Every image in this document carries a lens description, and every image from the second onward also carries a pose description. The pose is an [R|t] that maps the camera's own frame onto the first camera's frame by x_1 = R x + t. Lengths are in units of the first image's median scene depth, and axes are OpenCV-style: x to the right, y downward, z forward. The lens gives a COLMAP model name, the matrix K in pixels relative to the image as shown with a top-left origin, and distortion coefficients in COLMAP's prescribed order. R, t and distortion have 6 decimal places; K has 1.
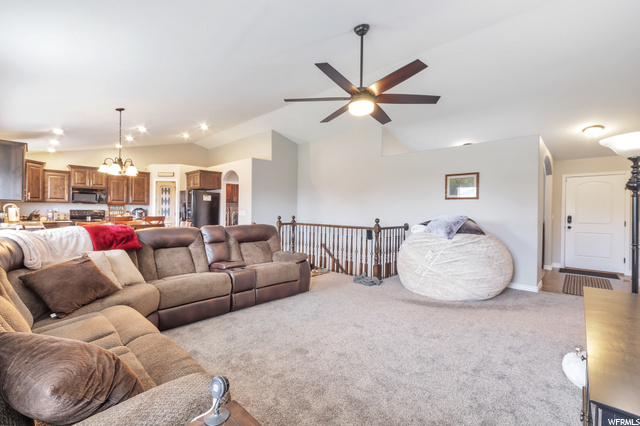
lens RADIAL K [[282.6, 0, 321.8], [0, 282.6, 211.4], [0, 0, 1]] dist [-0.002068, -0.000011]
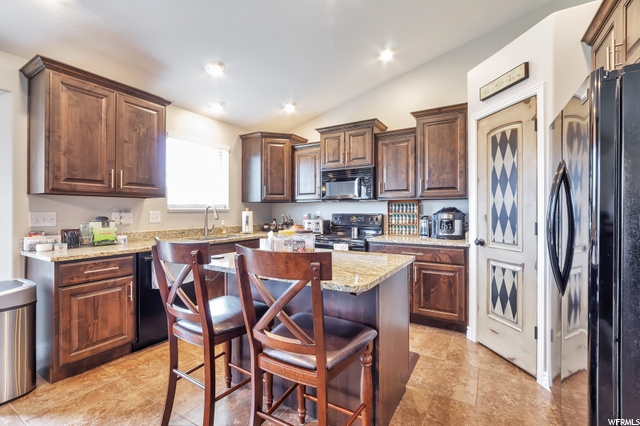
lens RADIAL K [[282.6, 0, 322.0], [0, 282.6, 210.1], [0, 0, 1]] dist [-0.002068, -0.000011]
pose [[0.206899, -0.015558, -0.978239, -0.351060], [0.005483, 0.999876, -0.014743, -0.004212], [0.978347, -0.002314, 0.206958, 0.845853]]
